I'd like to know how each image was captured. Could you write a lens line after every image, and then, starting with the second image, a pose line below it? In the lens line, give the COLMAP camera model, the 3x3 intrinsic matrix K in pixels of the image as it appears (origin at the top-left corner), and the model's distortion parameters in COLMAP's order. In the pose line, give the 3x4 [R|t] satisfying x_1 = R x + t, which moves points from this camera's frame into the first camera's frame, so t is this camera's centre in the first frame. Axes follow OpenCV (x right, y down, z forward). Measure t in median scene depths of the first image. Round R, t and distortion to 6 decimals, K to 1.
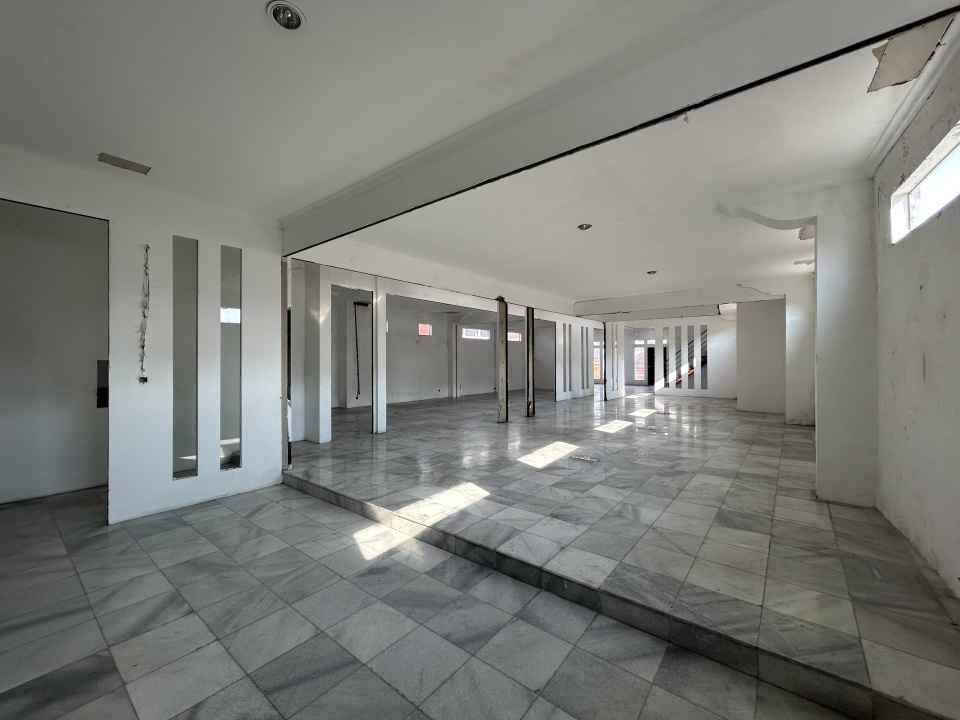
lens RADIAL K [[389.4, 0, 480.9], [0, 389.4, 357.8], [0, 0, 1]] dist [0.000947, 0.000045]
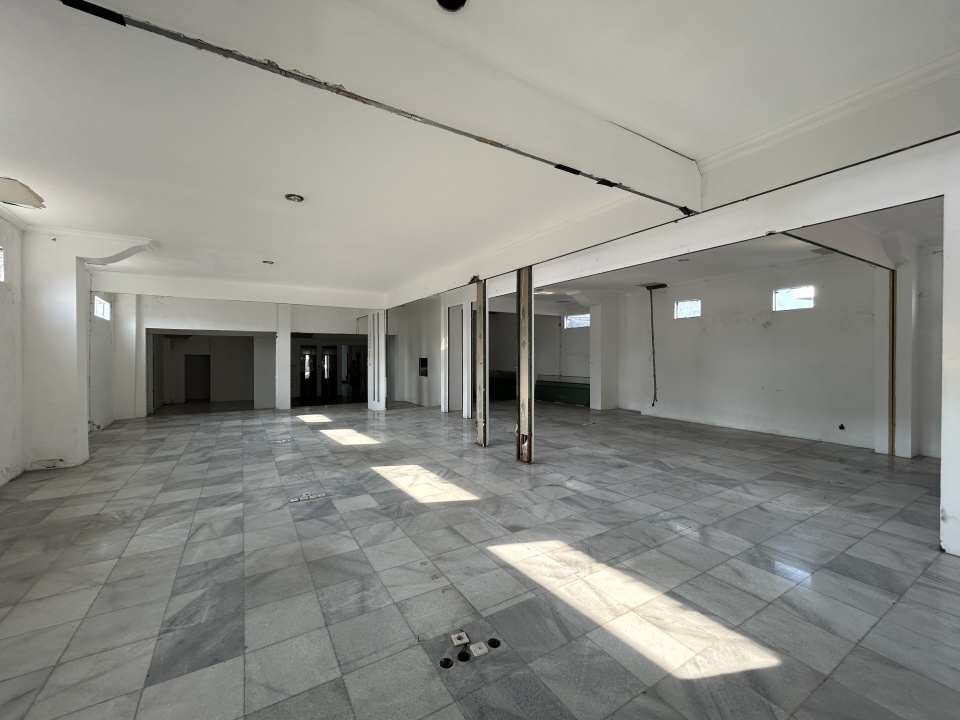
lens RADIAL K [[389.4, 0, 482.1], [0, 389.4, 357.8], [0, 0, 1]] dist [0.000947, 0.000045]
pose [[-0.352536, 0.013815, -0.935696, 0.664893], [0.008888, 0.999895, 0.011414, -0.007584], [0.935756, -0.004292, -0.352622, 1.128561]]
